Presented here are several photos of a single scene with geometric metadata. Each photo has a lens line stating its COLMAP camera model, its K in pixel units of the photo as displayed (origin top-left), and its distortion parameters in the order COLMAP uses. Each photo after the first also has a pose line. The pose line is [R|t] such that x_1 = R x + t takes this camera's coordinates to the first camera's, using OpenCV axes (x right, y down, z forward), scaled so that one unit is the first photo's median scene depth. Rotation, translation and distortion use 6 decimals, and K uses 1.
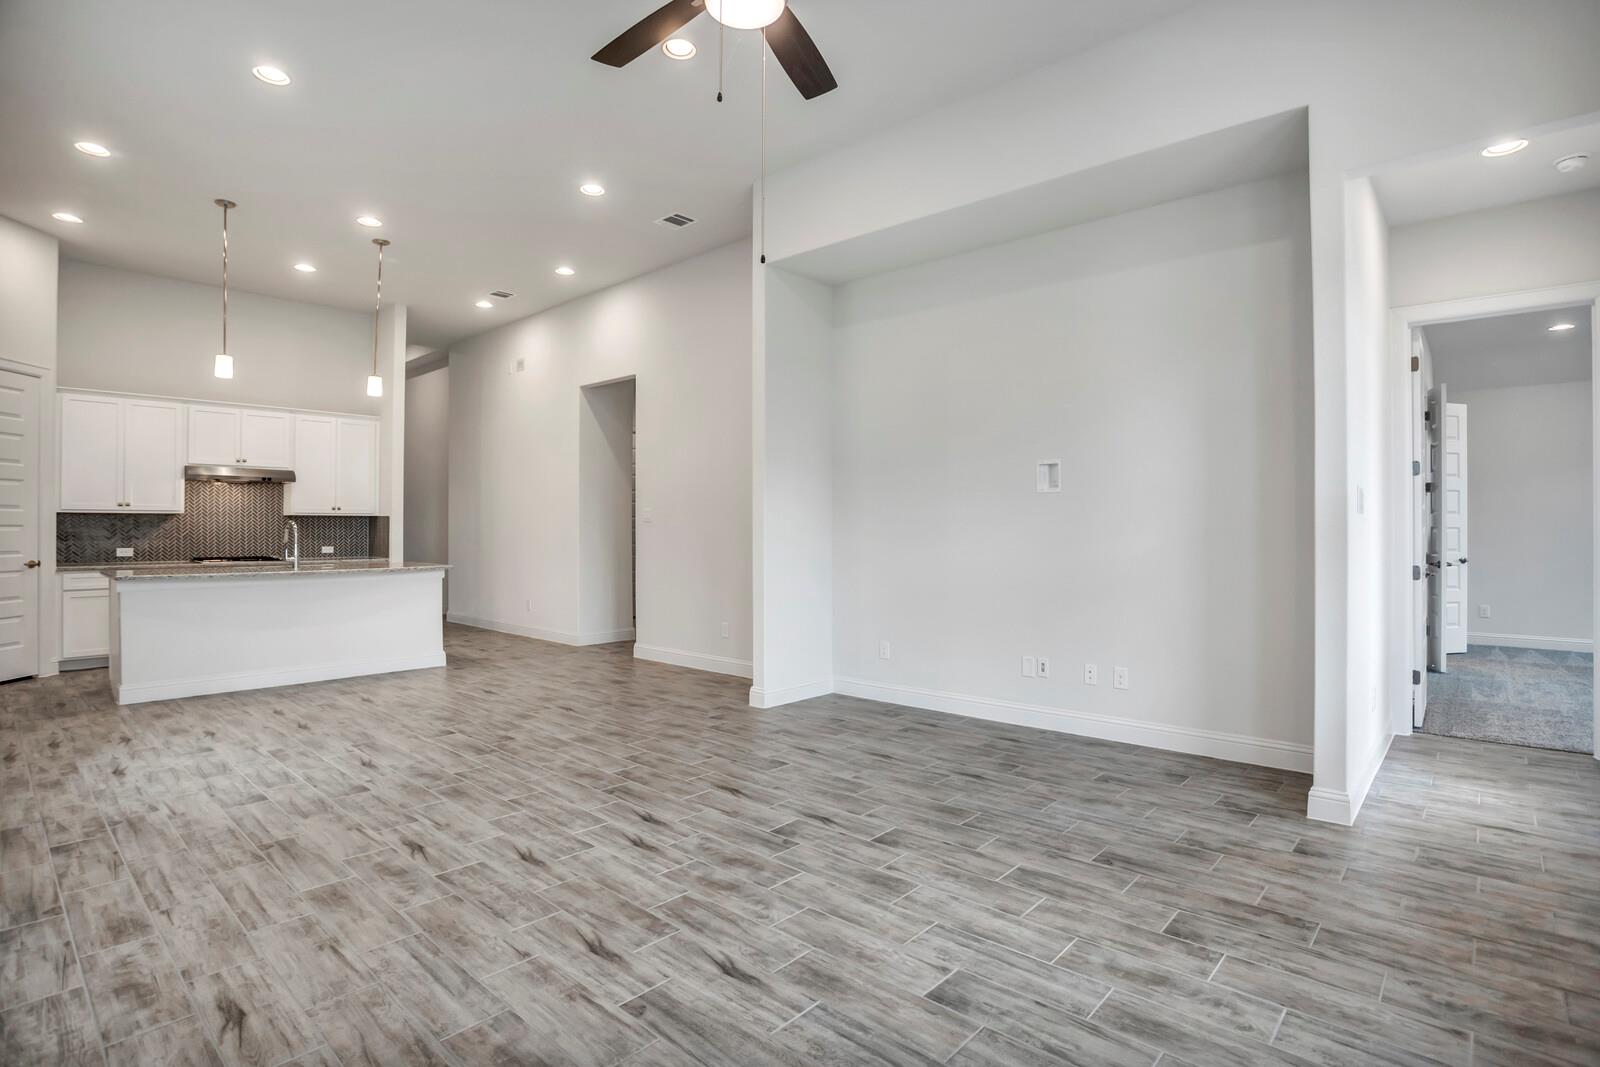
lens RADIAL K [[823.1, 0, 801.0], [0, 823.1, 518.7], [0, 0, 1]] dist [-0.031014, 0.004993]
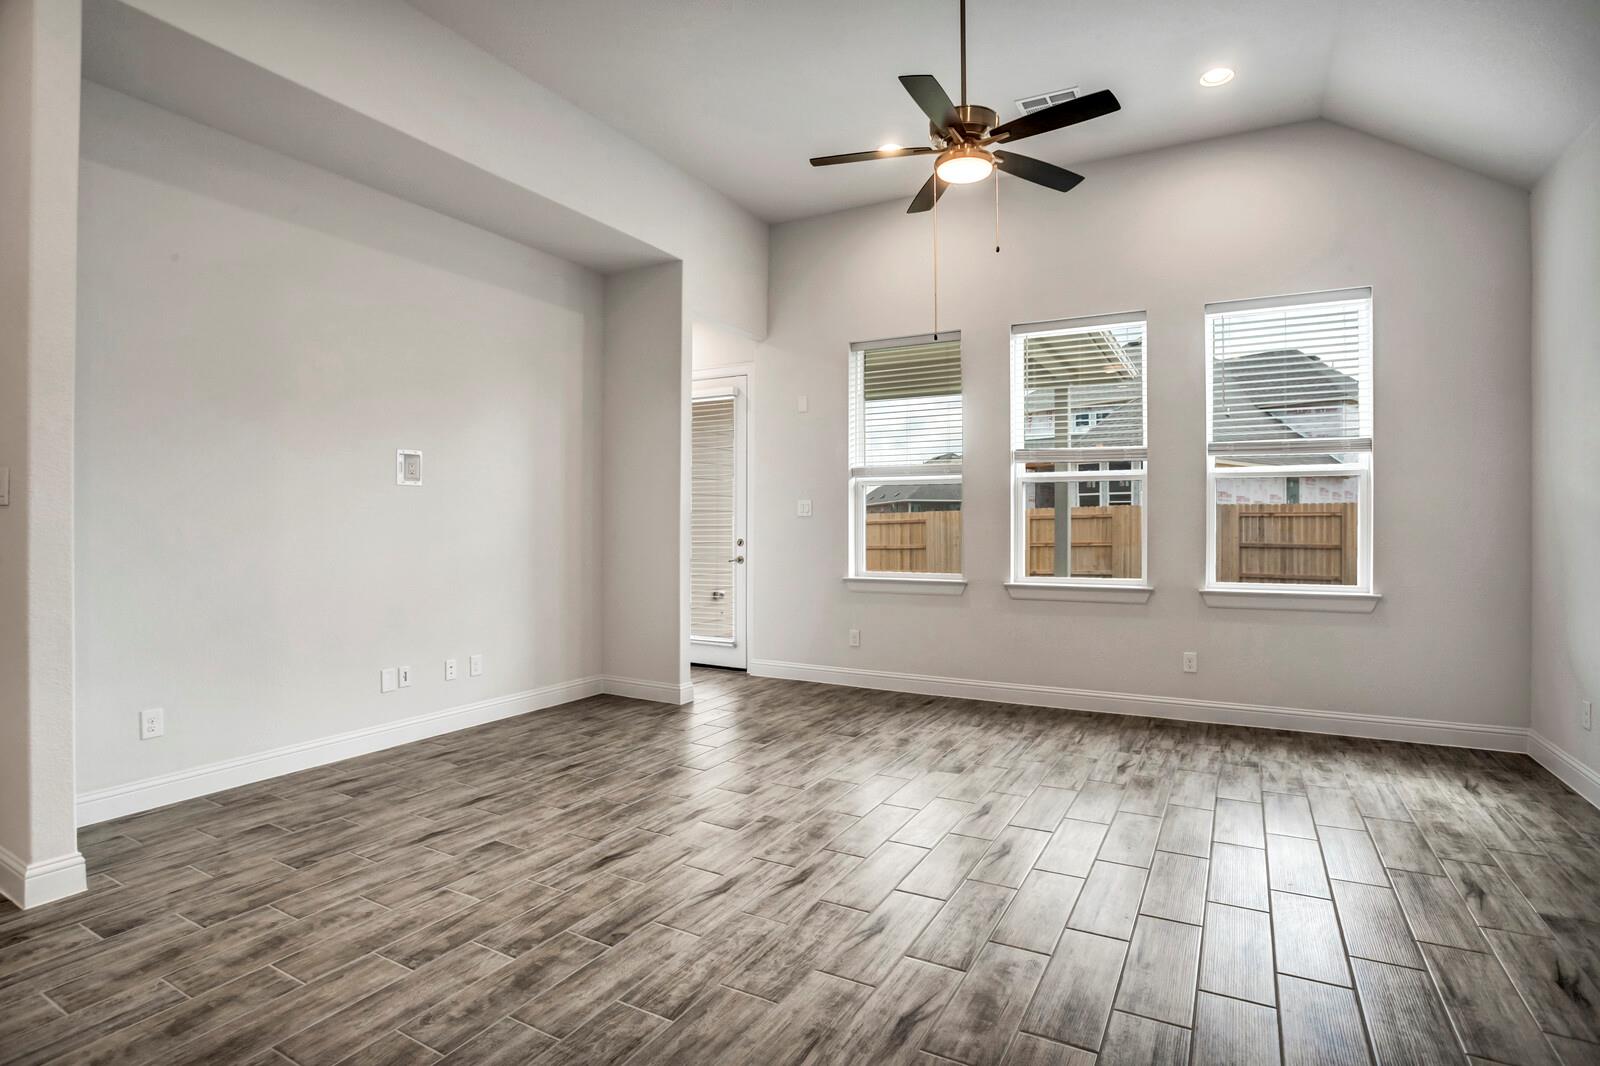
lens RADIAL K [[823.1, 0, 789.6], [0, 823.1, 527.2], [0, 0, 1]] dist [-0.031014, 0.004993]
pose [[-0.251505, 0.000772, 0.967856, -0.867278], [-0.017354, 0.999835, -0.005307, 0.015206], [-0.967700, -0.018130, -0.251450, 1.018070]]
